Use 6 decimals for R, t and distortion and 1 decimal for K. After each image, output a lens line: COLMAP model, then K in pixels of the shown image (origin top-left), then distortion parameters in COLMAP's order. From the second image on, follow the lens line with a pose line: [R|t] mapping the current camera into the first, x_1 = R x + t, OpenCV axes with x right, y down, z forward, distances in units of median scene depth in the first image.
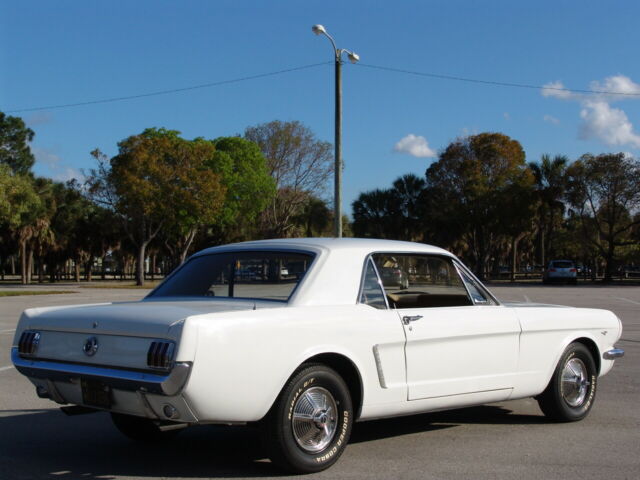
lens RADIAL K [[1056.4, 0, 309.5], [0, 1056.4, 239.5], [0, 0, 1]] dist [0.015491, 0.029367]
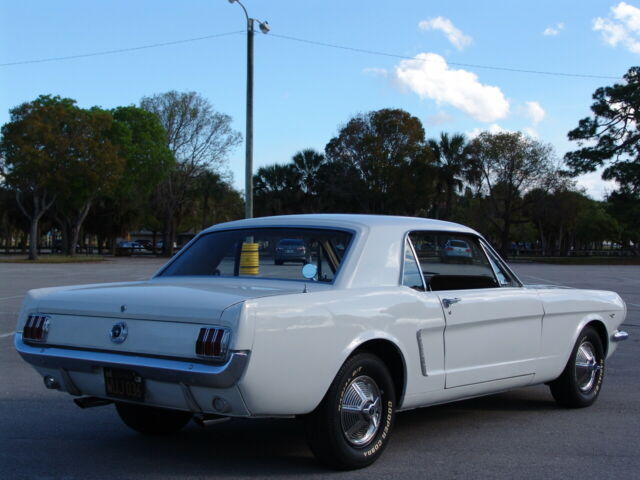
lens RADIAL K [[1069.9, 0, 320.0], [0, 1069.9, 240.0], [0, 0, 1]] dist [0.016672, 0.084731]
pose [[0.993507, 0.009683, 0.113362, -0.101761], [-0.012377, 0.999657, 0.023091, -0.000280], [-0.113099, -0.024344, 0.993285, 0.056372]]
